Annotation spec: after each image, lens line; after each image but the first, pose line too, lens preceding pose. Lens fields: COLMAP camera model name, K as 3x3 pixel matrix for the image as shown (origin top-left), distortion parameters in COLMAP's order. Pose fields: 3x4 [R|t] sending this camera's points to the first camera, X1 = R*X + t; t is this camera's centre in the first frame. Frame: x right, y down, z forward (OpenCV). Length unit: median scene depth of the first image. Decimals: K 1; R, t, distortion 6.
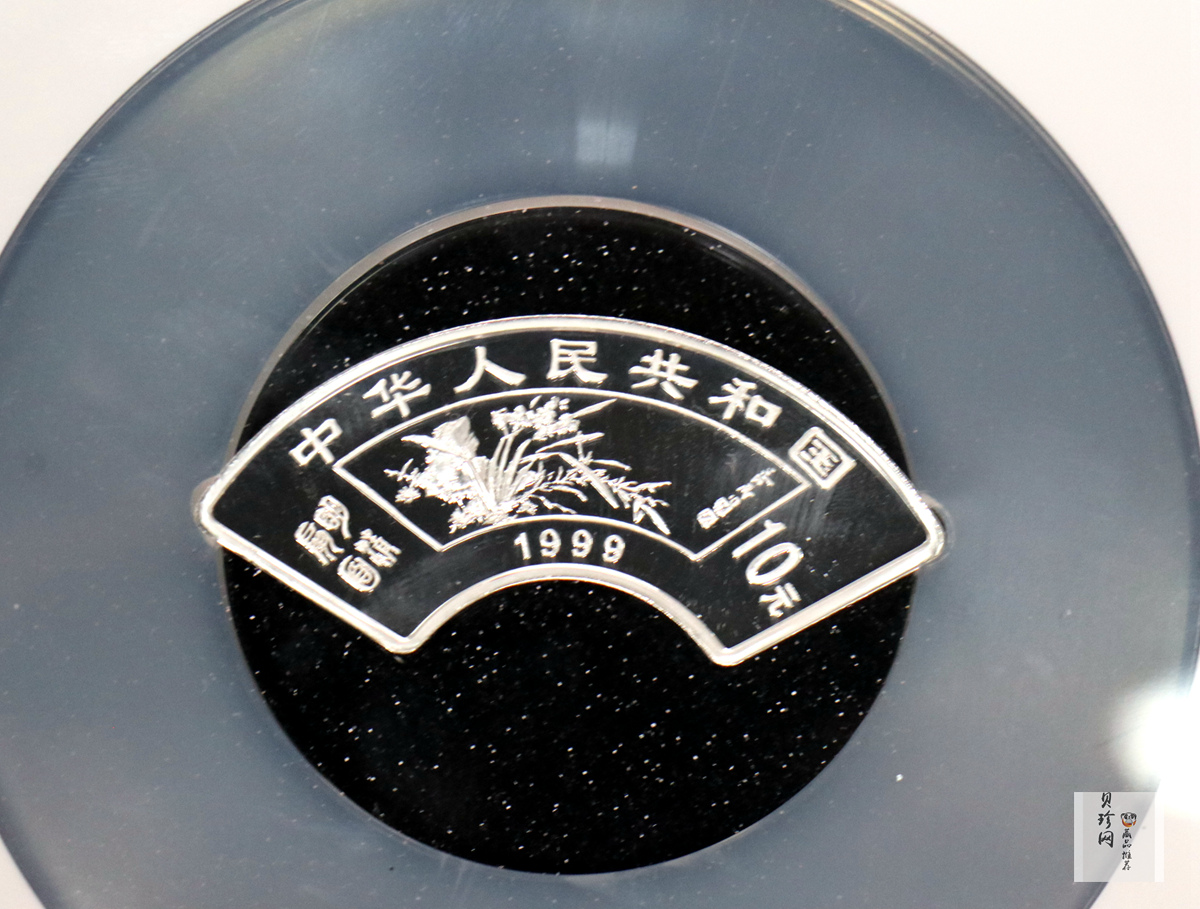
lens RADIAL K [[4548.0, 0, 607.1], [0, 4548.0, 448.2], [0, 0, 1]] dist [2.218047, 0.000000]
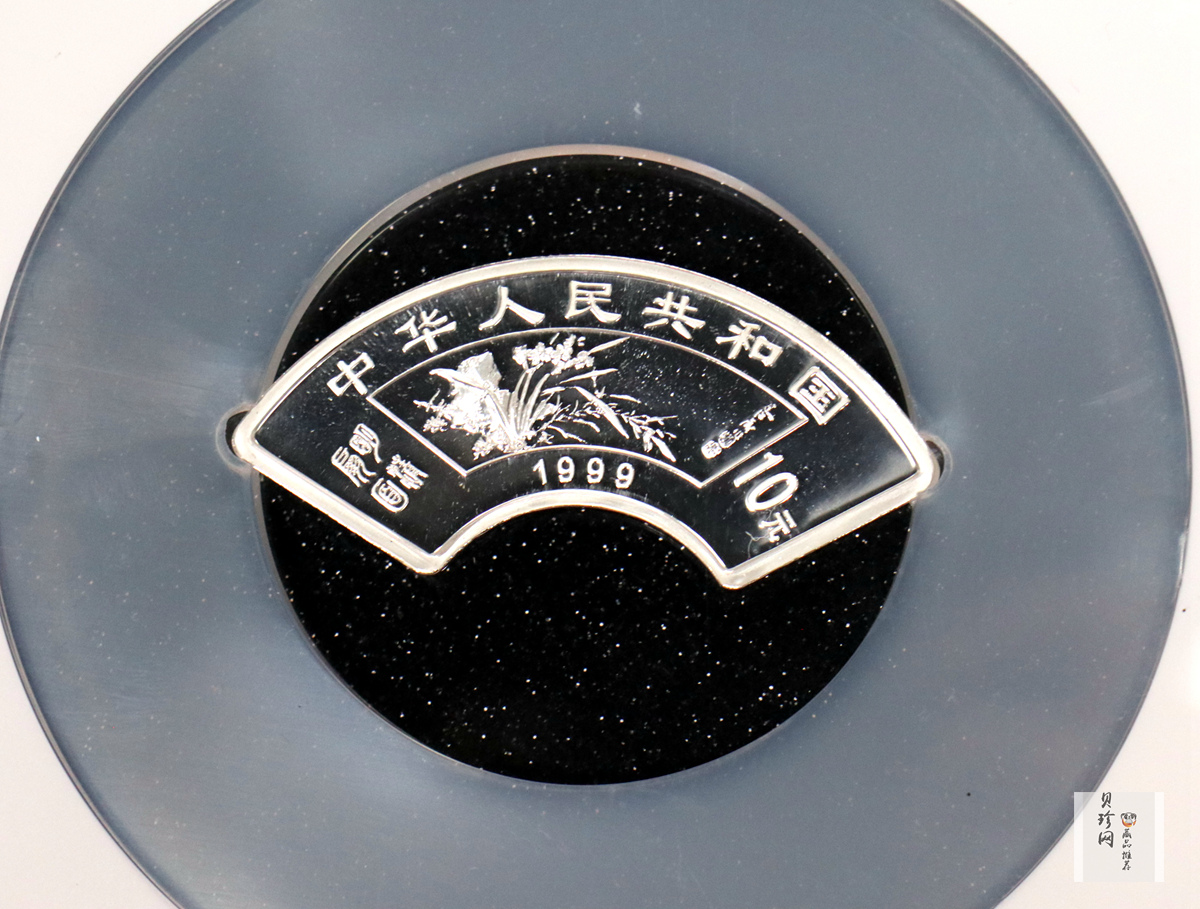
lens RADIAL K [[4548.0, 0, 597.6], [0, 4548.0, 453.0], [0, 0, 1]] dist [2.218047, 0.000000]
pose [[0.999878, 0.014725, -0.005115, 0.000402], [-0.014653, 0.999797, 0.013859, 0.001646], [0.005318, -0.013783, 0.999891, -0.078115]]
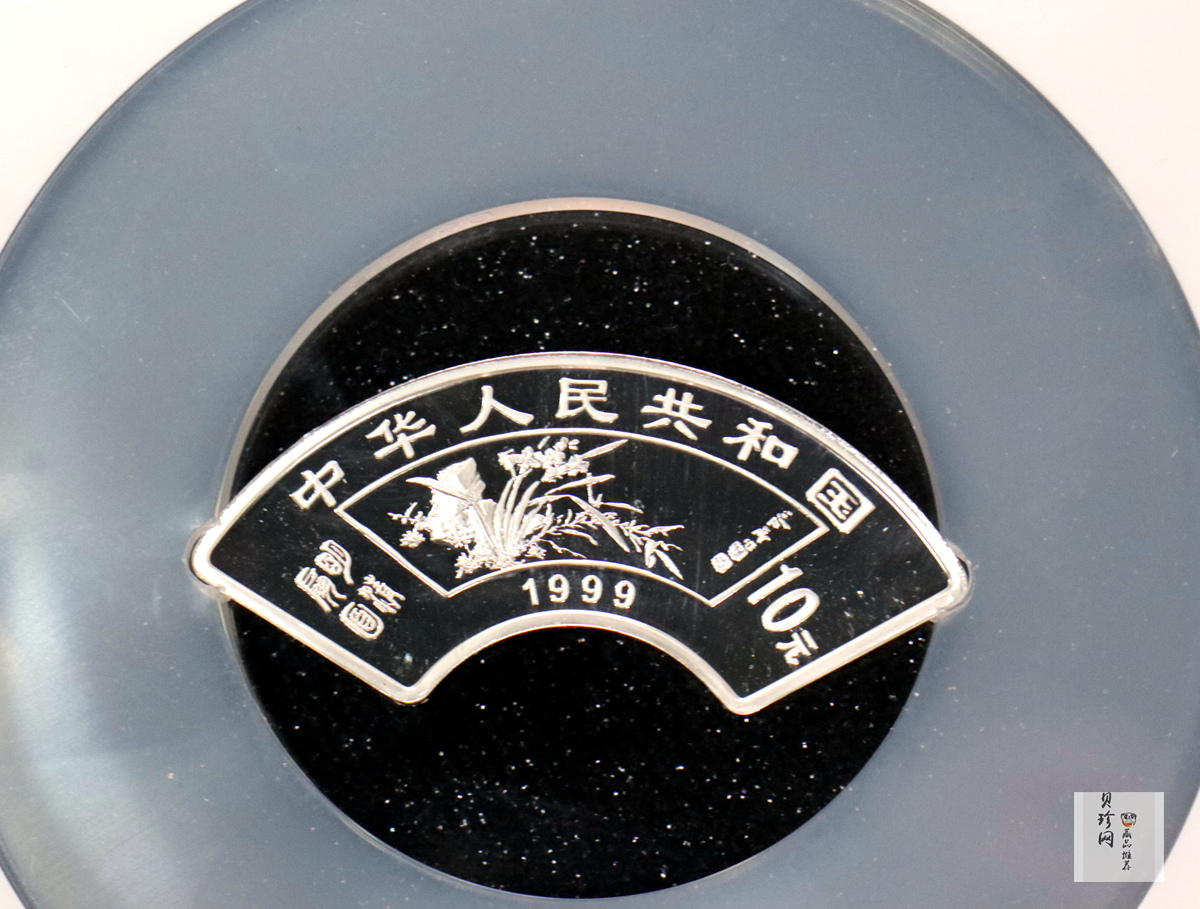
lens RADIAL K [[4548.0, 0, 594.2], [0, 4548.0, 454.5], [0, 0, 1]] dist [2.218047, 0.000000]
pose [[0.999994, -0.001070, -0.003342, -0.001802], [0.001044, 0.999971, -0.007562, -0.000278], [0.003350, 0.007559, 0.999966, 0.032072]]
